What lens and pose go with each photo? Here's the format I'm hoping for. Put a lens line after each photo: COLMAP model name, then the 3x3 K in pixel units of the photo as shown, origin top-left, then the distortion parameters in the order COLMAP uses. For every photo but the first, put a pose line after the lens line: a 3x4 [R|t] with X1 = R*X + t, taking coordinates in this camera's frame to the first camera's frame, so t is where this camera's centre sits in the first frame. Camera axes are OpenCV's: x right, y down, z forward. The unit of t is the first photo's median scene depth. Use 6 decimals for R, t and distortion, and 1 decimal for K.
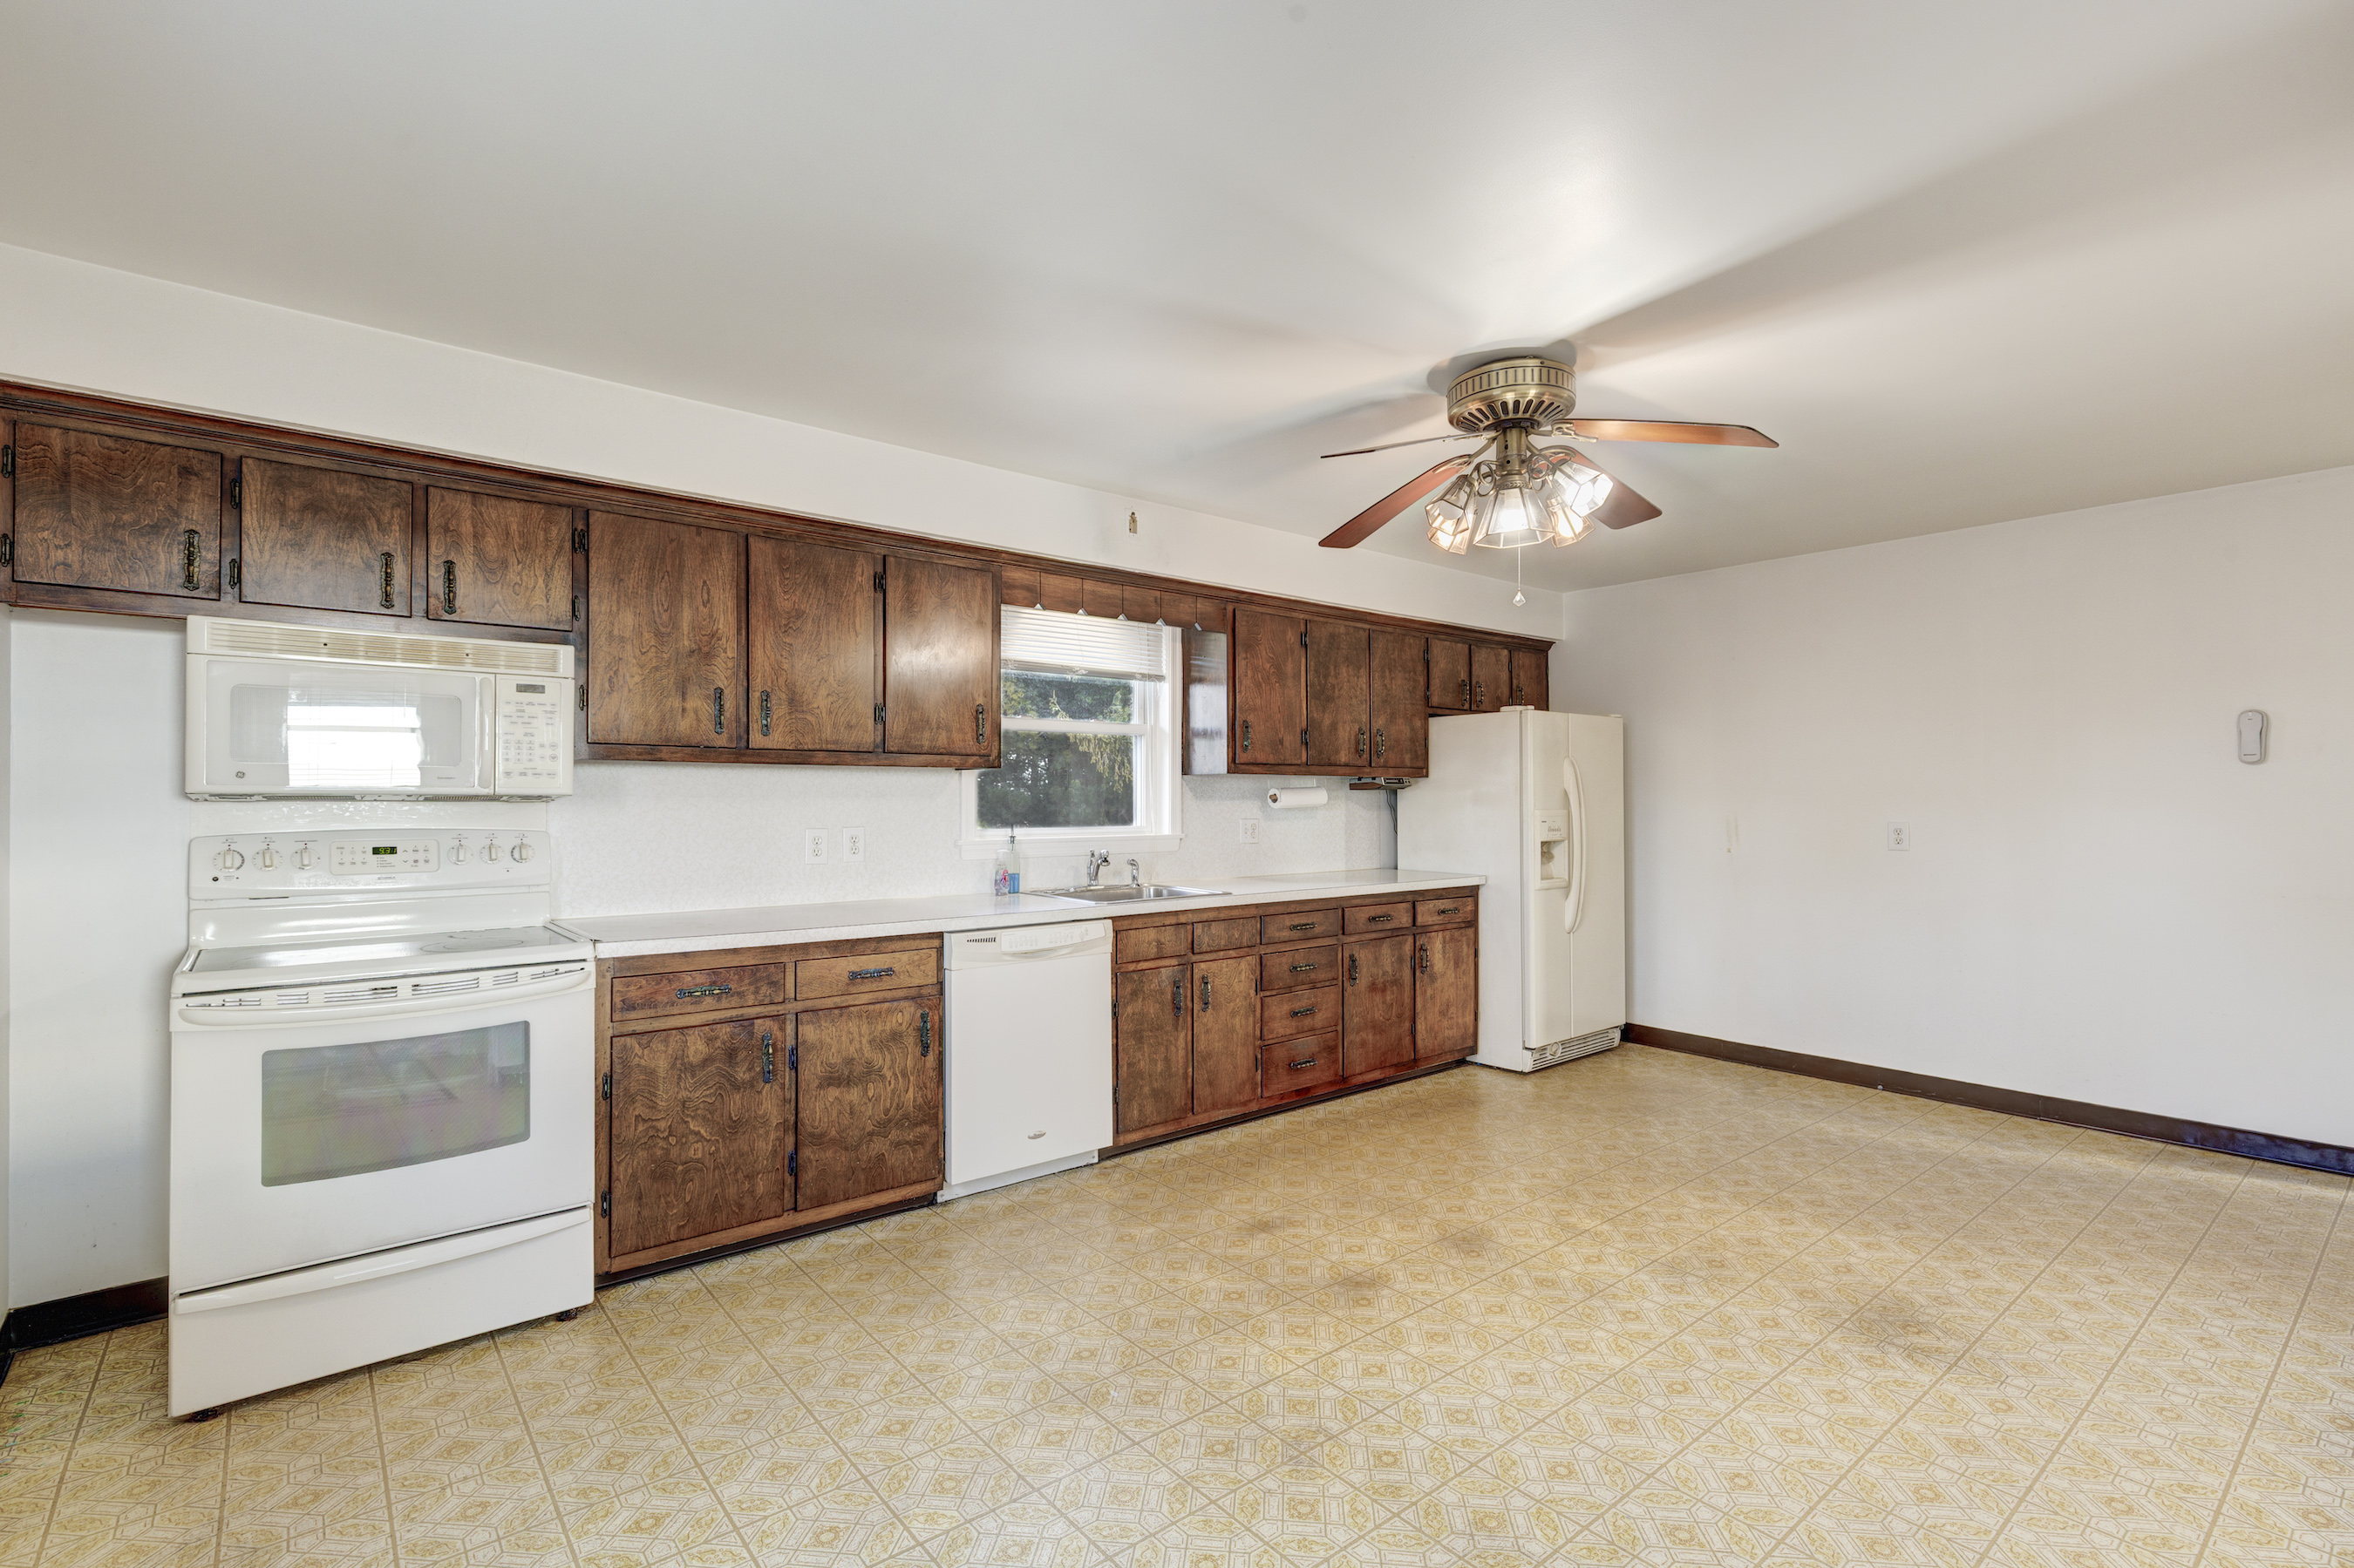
lens RADIAL K [[1113.2, 0, 1188.7], [0, 1113.2, 794.4], [0, 0, 1]] dist [0.007833, -0.001604]
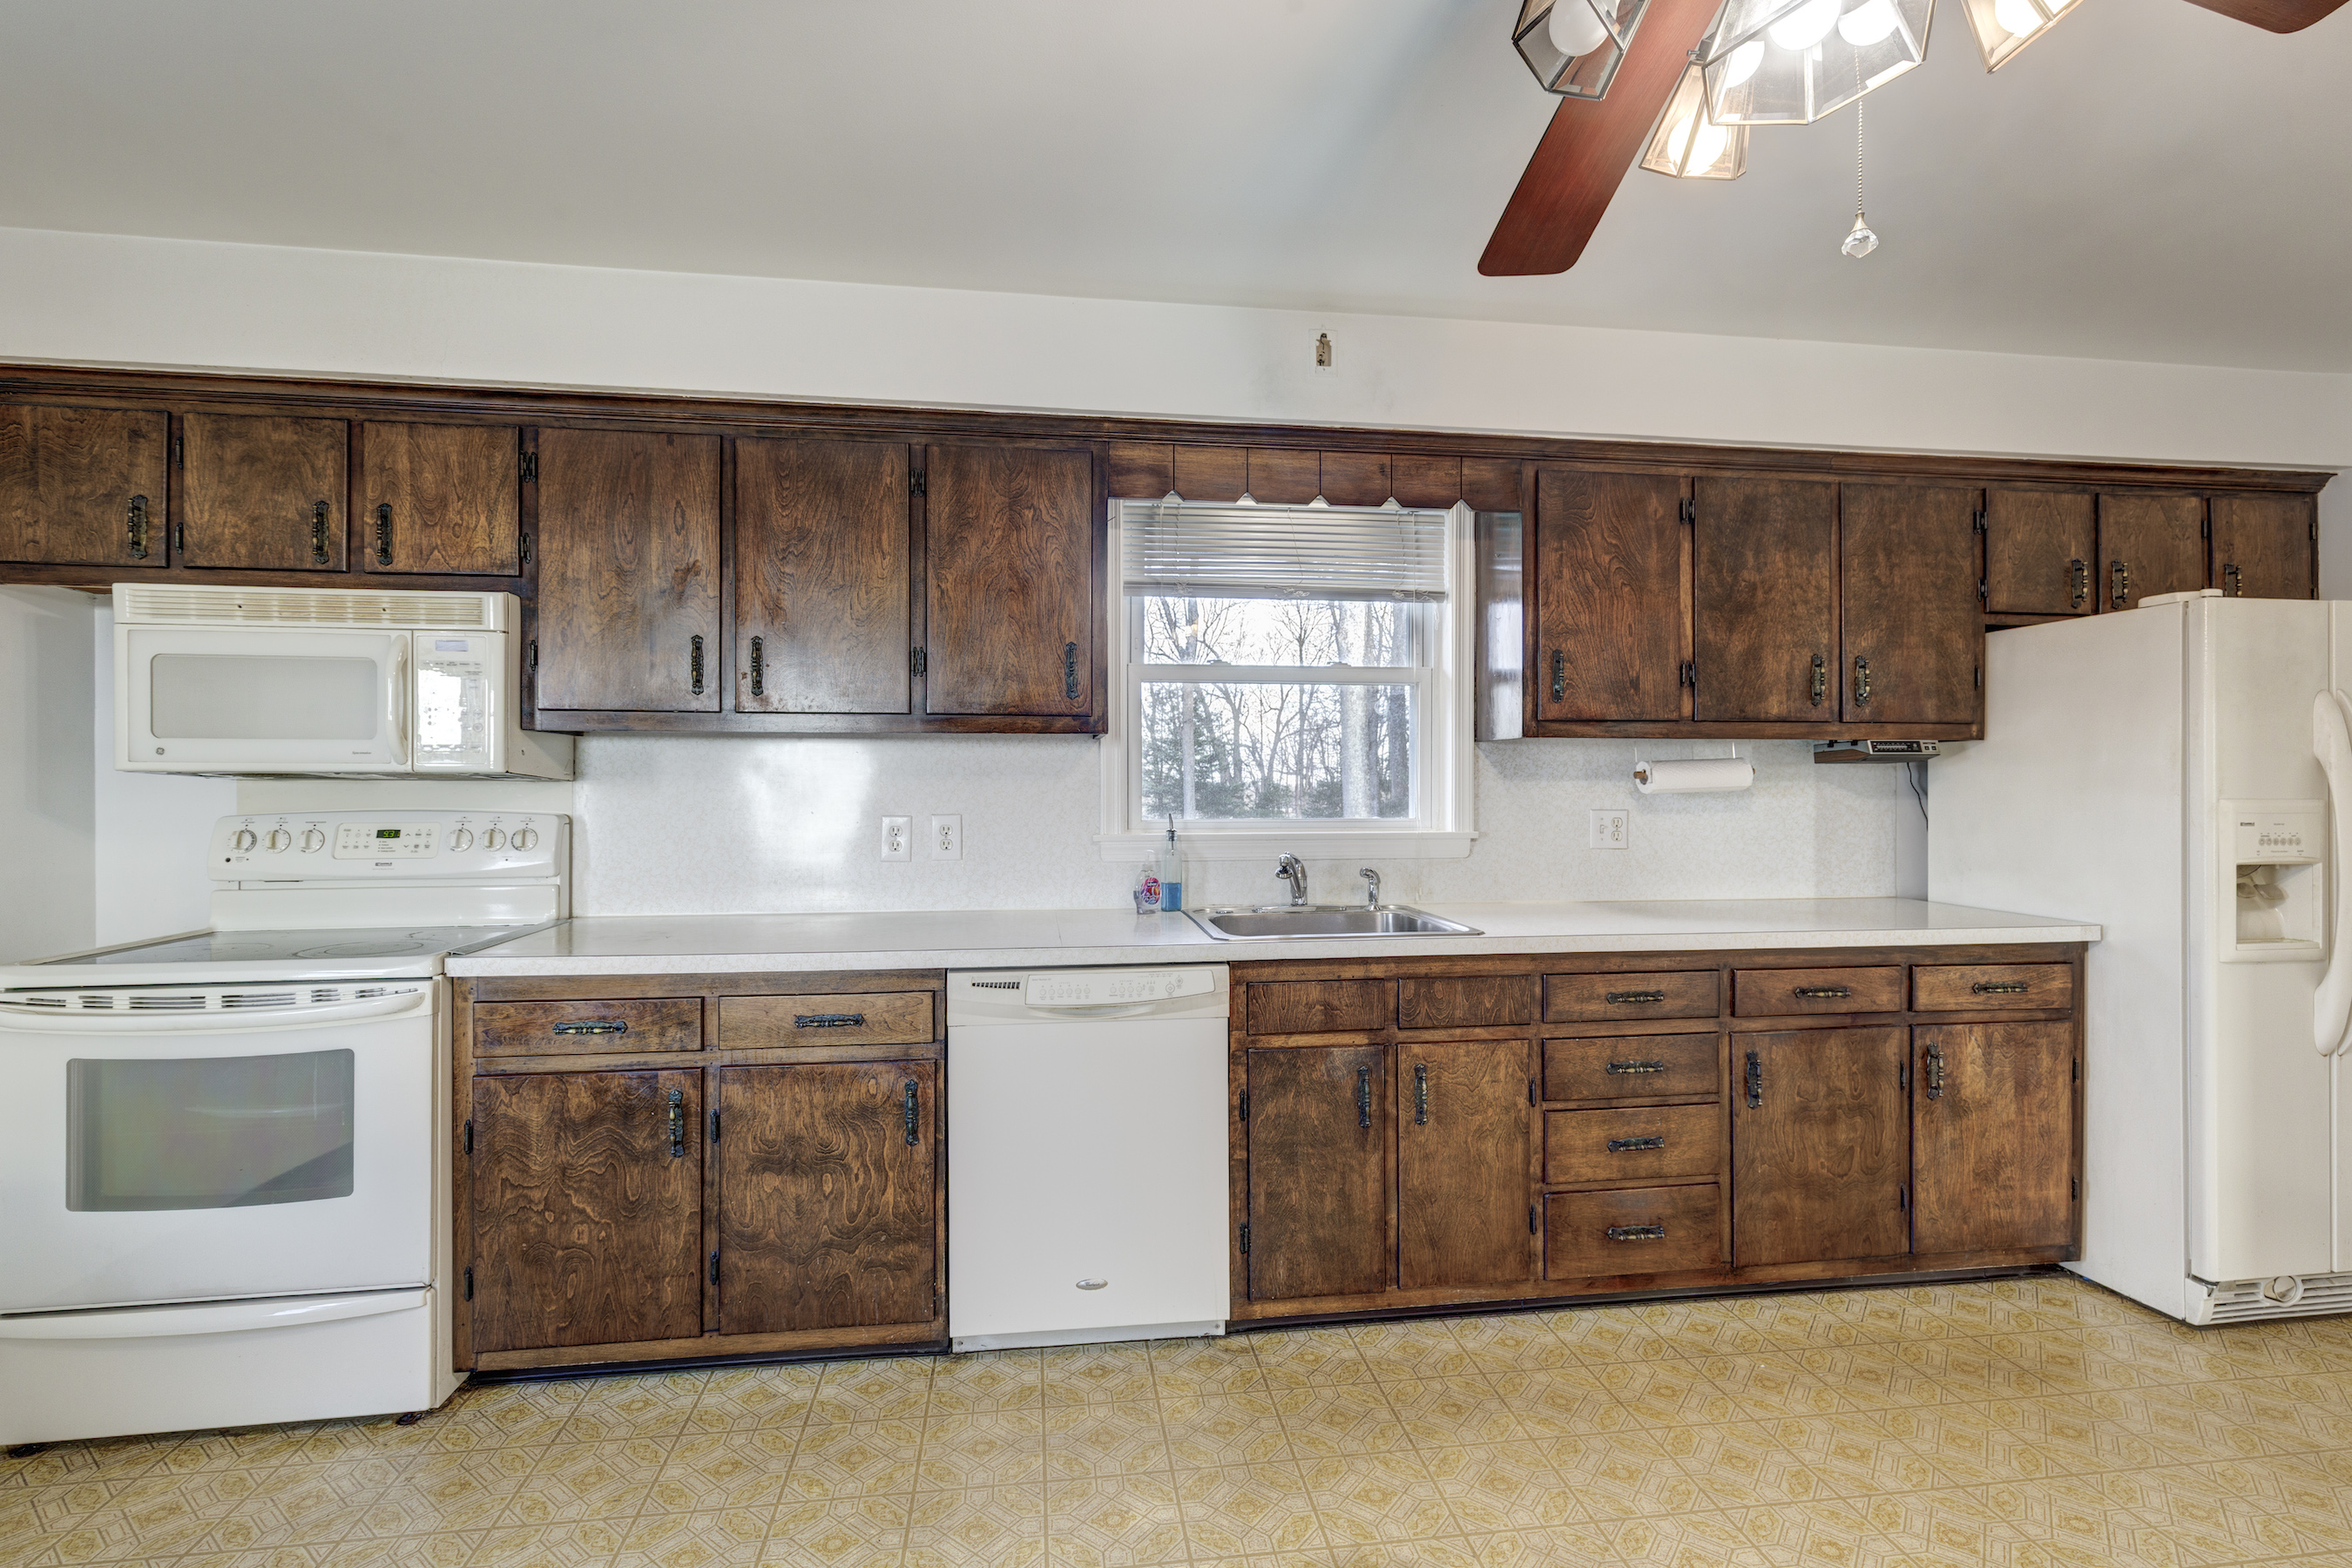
lens RADIAL K [[1112.4, 0, 1174.8], [0, 1112.4, 785.9], [0, 0, 1]] dist [0.007833, -0.001604]
pose [[0.844863, 0.003044, -0.534975, 0.274487], [0.001748, 0.999963, 0.008451, 0.003896], [0.534980, -0.008076, 0.844826, 0.496501]]
